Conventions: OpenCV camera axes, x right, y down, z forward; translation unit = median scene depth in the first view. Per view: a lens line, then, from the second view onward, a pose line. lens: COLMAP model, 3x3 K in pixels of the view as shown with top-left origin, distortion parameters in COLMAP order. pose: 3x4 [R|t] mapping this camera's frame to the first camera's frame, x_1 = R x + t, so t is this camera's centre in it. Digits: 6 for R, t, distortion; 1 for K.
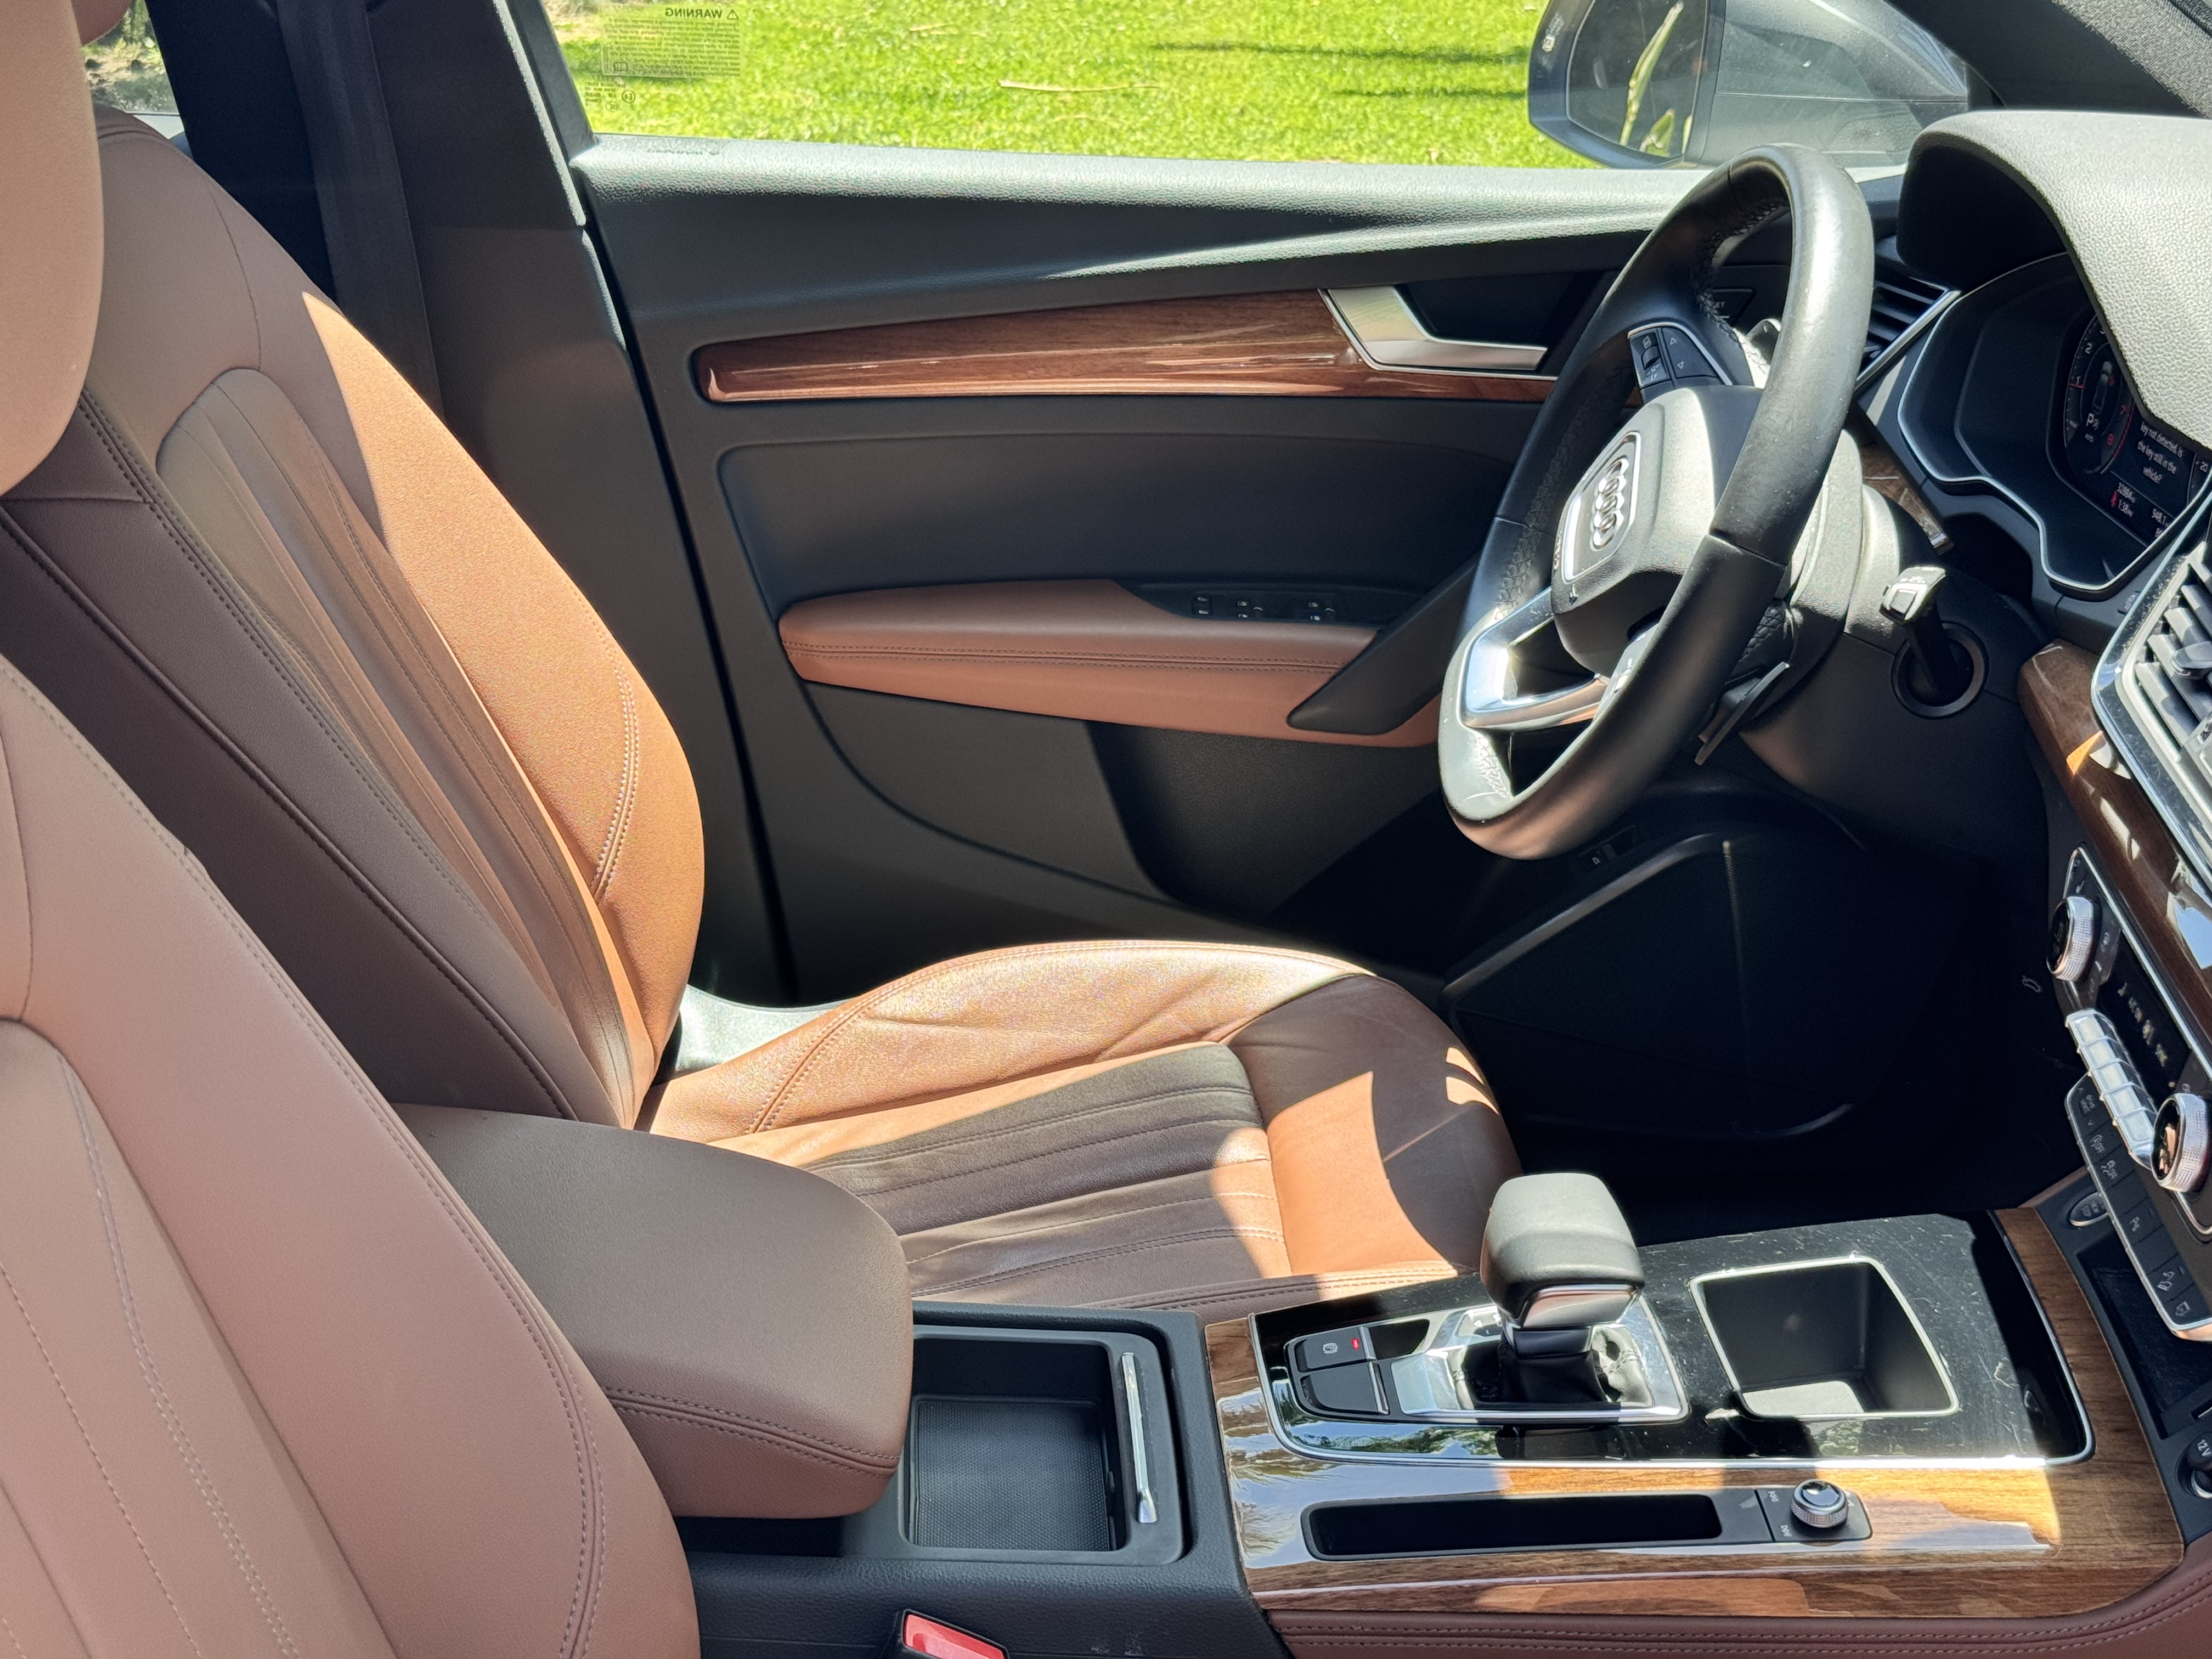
lens RADIAL K [[3096.9, 0, 1106.0], [0, 3096.9, 829.5], [0, 0, 1]] dist [0.167410, -0.354837]
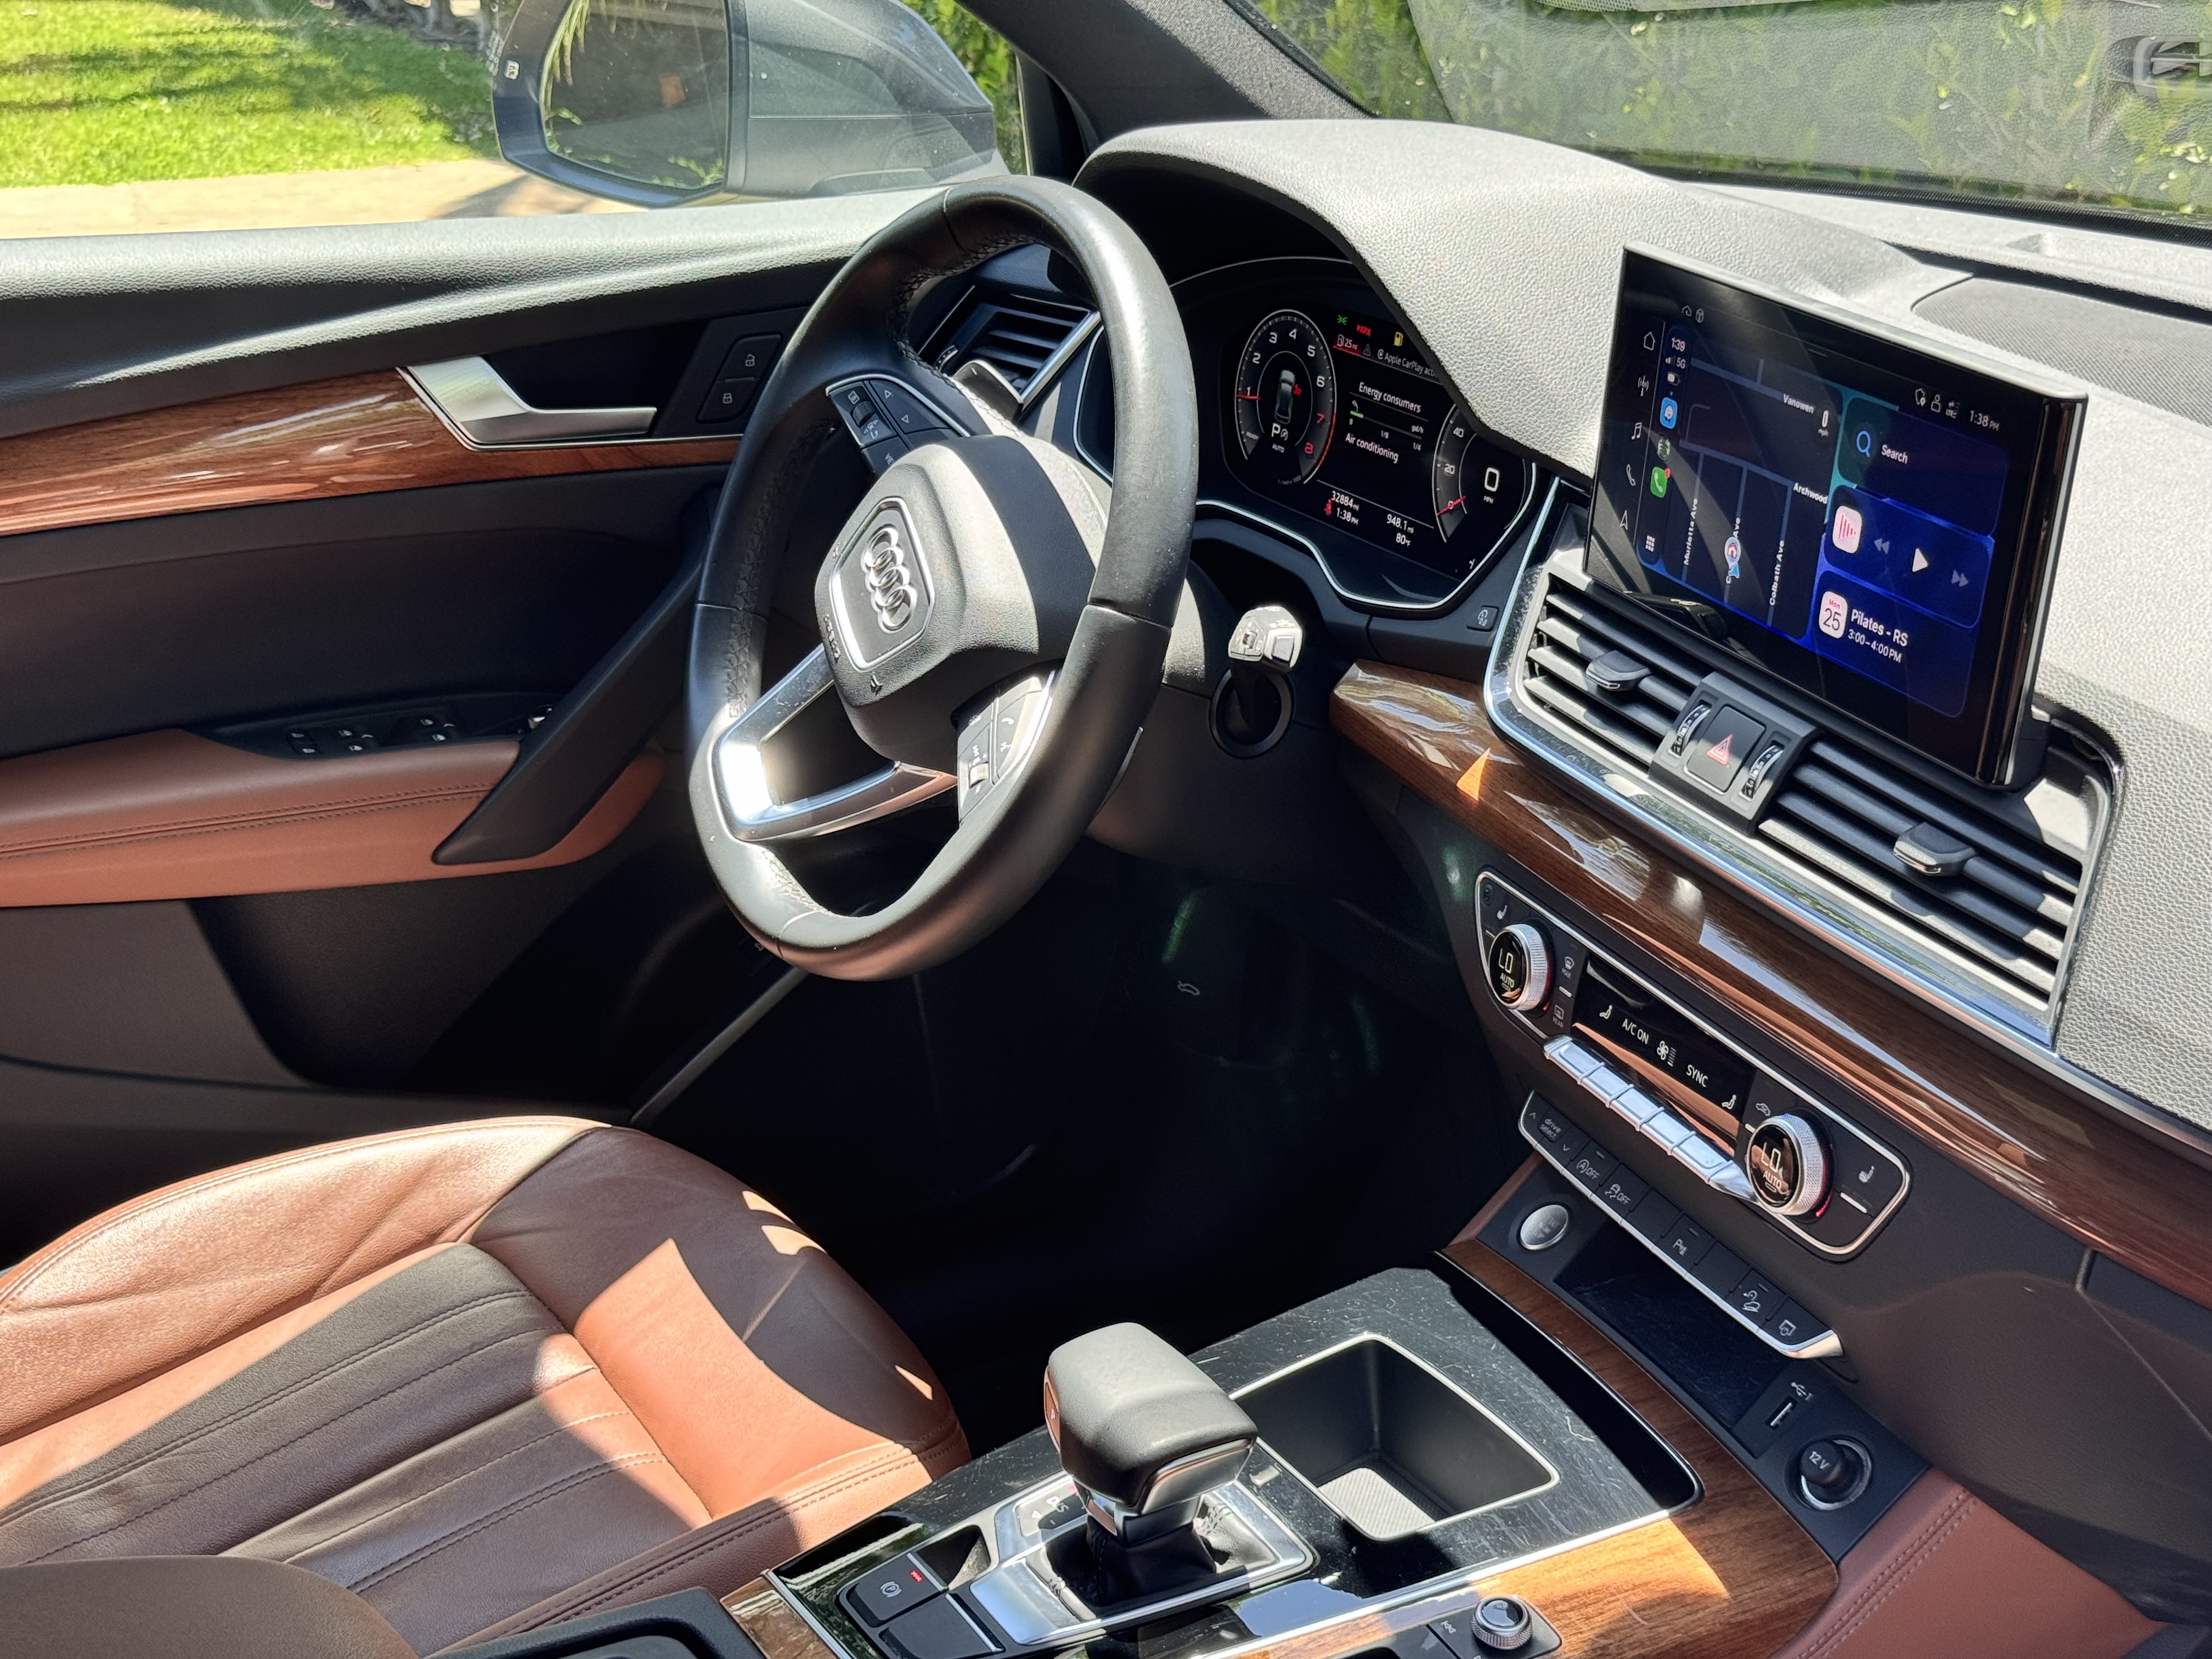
lens RADIAL K [[3096.9, 0, 1106.0], [0, 3096.9, 829.5], [0, 0, 1]] dist [0.167410, -0.354837]
pose [[0.887249, -0.168702, 0.429336, -0.174943], [0.166877, 0.985074, 0.042211, -0.056853], [-0.430049, 0.034195, 0.902158, 0.145882]]
